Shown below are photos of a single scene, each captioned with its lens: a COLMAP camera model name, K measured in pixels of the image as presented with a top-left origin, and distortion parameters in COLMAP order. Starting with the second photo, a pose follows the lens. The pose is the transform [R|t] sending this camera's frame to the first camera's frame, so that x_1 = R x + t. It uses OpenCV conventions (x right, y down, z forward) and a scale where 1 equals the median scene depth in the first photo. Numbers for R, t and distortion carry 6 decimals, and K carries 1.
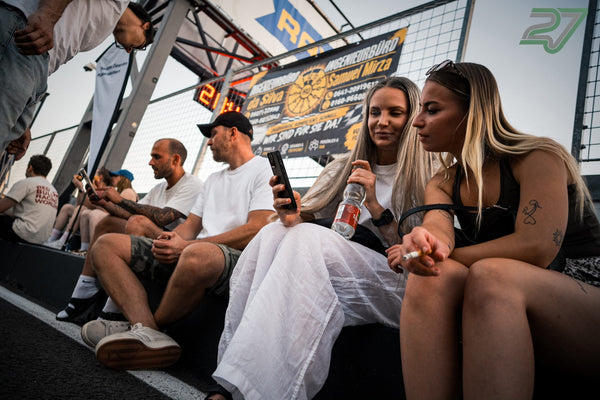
lens RADIAL K [[440.6, 0, 300.0], [0, 440.6, 200.0], [0, 0, 1]] dist [-0.004049, -0.000290]
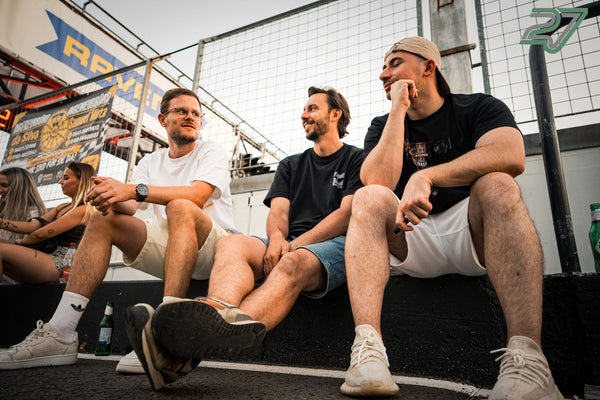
lens RADIAL K [[398.1, 0, 300.0], [0, 398.1, 200.0], [0, 0, 1]] dist [0.046998, 0.002600]
pose [[0.933715, -0.153697, 0.323346, 0.277065], [0.142524, 0.988084, 0.058106, -0.012940], [-0.328424, -0.008170, 0.944495, -0.376143]]
